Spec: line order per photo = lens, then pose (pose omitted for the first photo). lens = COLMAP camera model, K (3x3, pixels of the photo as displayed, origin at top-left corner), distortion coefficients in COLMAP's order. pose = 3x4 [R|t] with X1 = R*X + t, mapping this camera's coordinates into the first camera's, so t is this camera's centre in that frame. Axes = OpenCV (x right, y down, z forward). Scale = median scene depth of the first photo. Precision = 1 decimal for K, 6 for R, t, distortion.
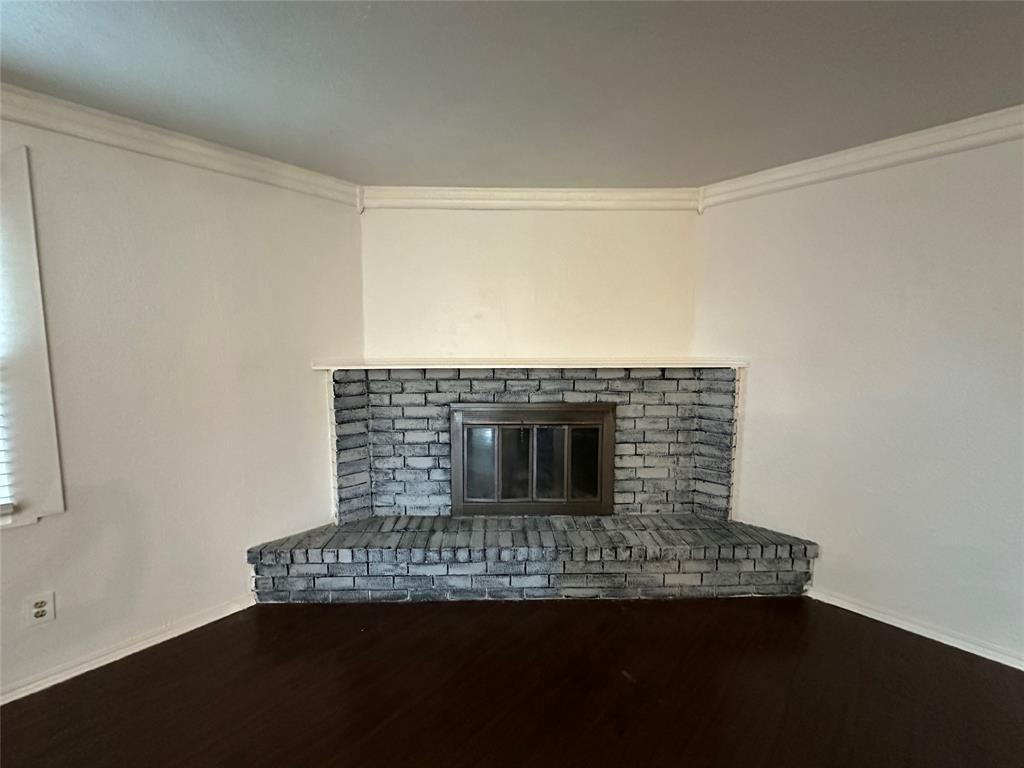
lens RADIAL K [[406.7, 0, 508.4], [0, 406.7, 384.4], [0, 0, 1]] dist [-0.002640, 0.000452]
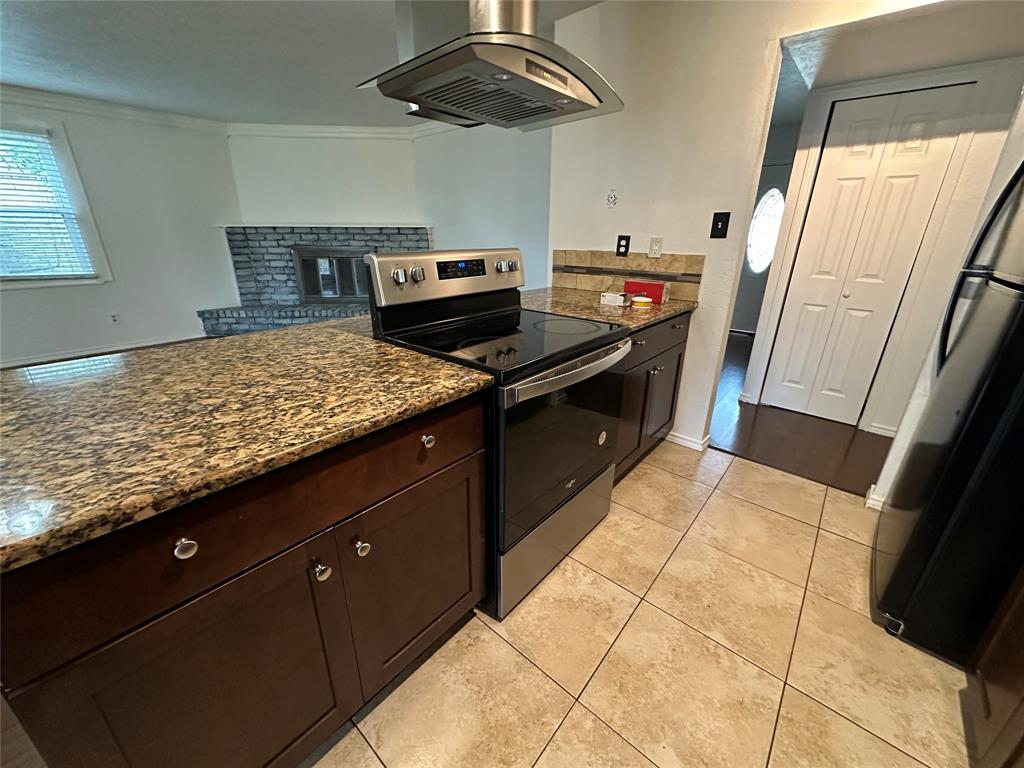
lens RADIAL K [[406.7, 0, 509.6], [0, 406.7, 382.3], [0, 0, 1]] dist [-0.002640, 0.000452]
pose [[0.998411, -0.013000, 0.054829, 0.808465], [-0.001668, 0.965780, 0.259359, 0.172986], [-0.056324, -0.259038, 0.964223, -1.153473]]
